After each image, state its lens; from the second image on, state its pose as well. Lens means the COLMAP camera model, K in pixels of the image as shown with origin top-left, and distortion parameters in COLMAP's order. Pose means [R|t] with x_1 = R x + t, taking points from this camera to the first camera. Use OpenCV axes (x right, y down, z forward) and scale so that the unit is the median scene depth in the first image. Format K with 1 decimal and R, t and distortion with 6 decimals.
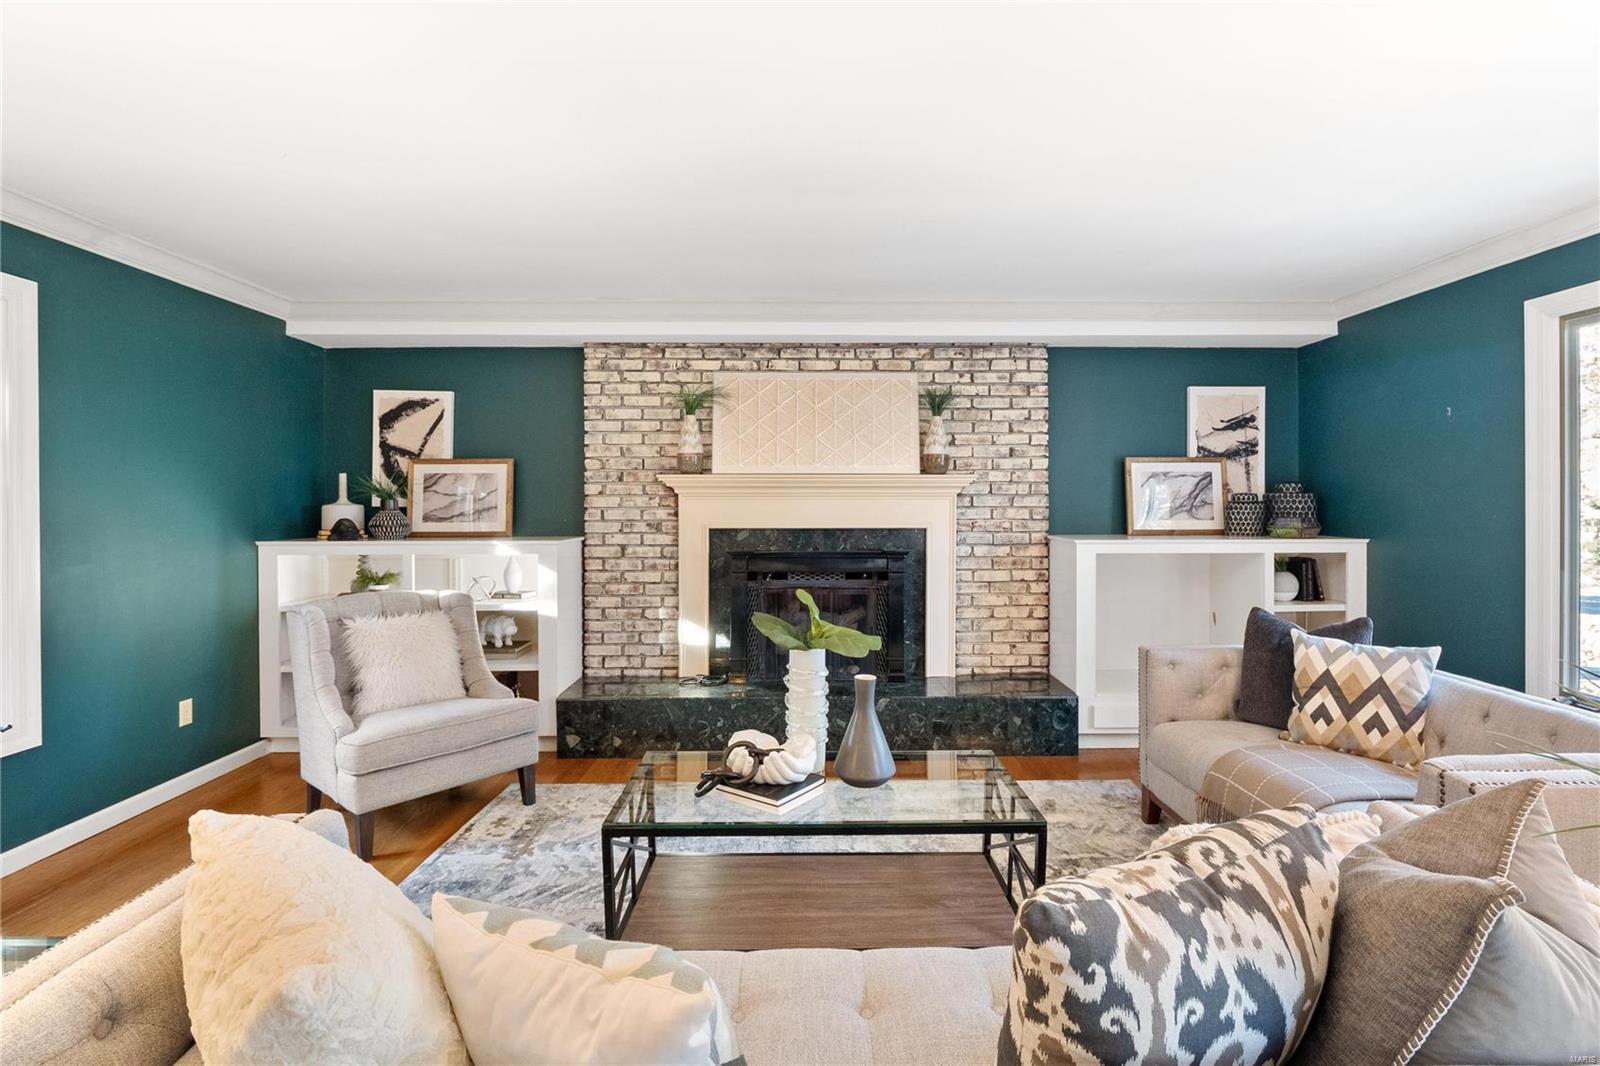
lens RADIAL K [[755.9, 0, 798.6], [0, 755.9, 501.0], [0, 0, 1]] dist [-0.002961, -0.003937]
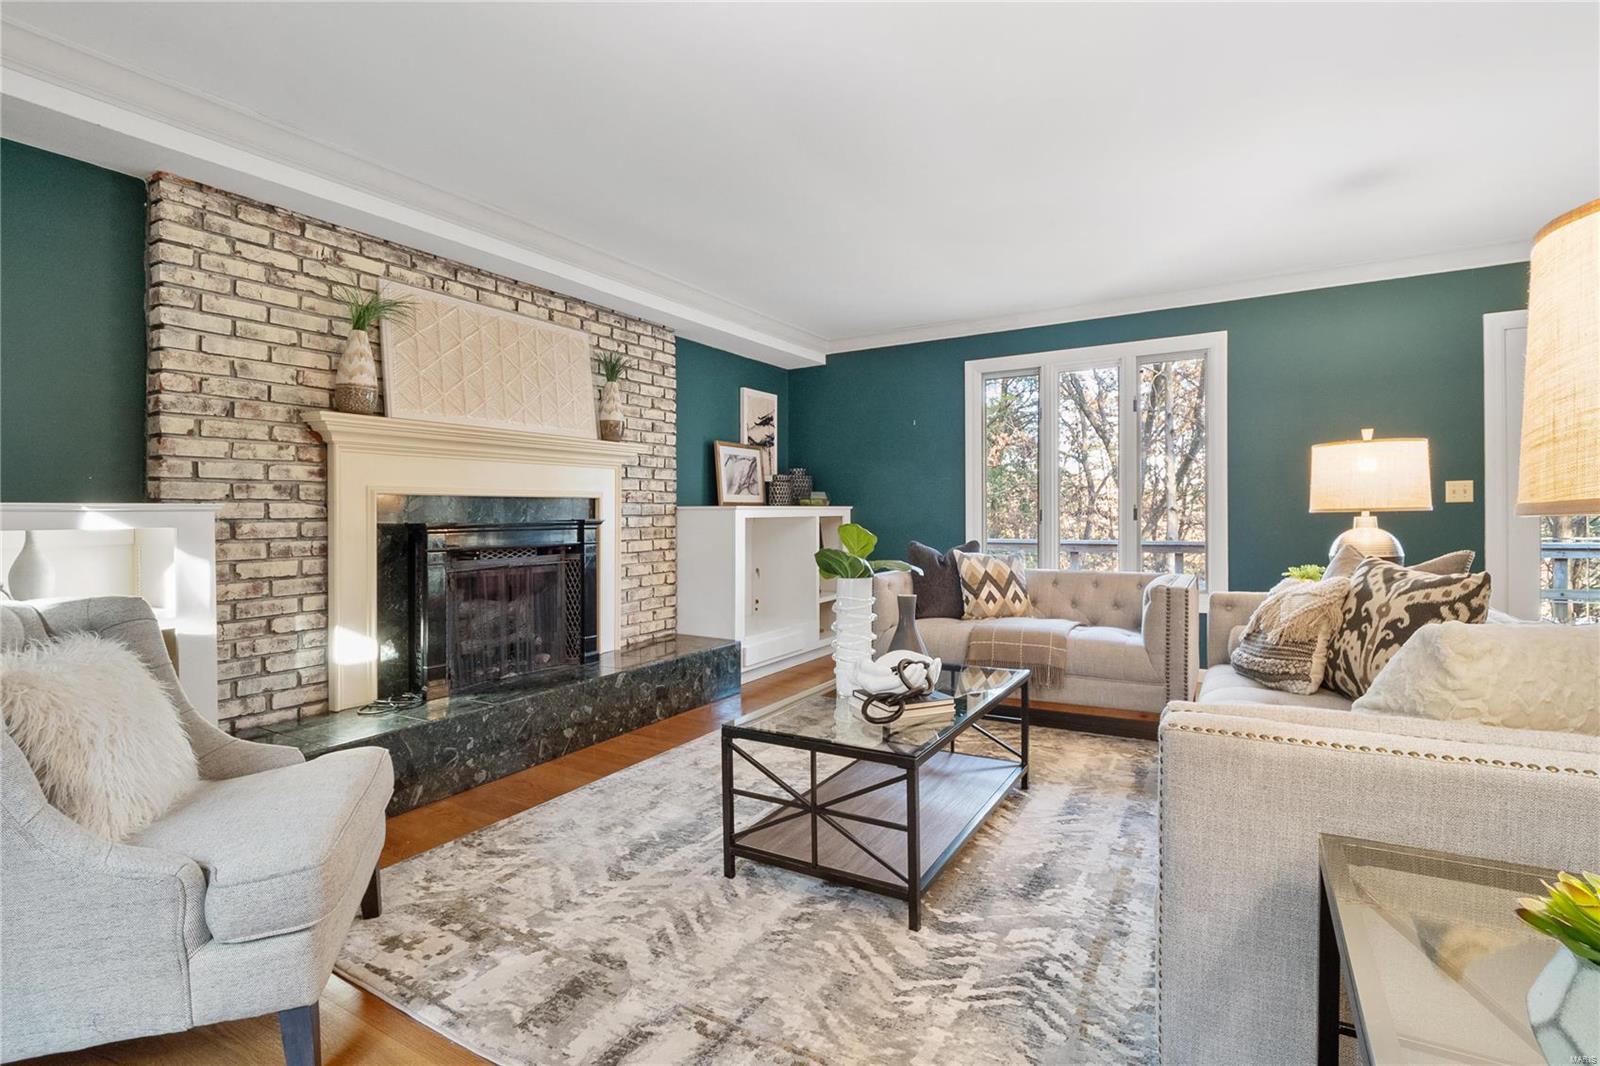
lens RADIAL K [[755.9, 0, 793.3], [0, 755.9, 518.8], [0, 0, 1]] dist [-0.002961, -0.003937]
pose [[0.535671, -0.012226, 0.844338, -0.508268], [0.007780, 0.999924, 0.009543, 0.055129], [-0.844391, 0.001457, 0.535725, 0.281434]]
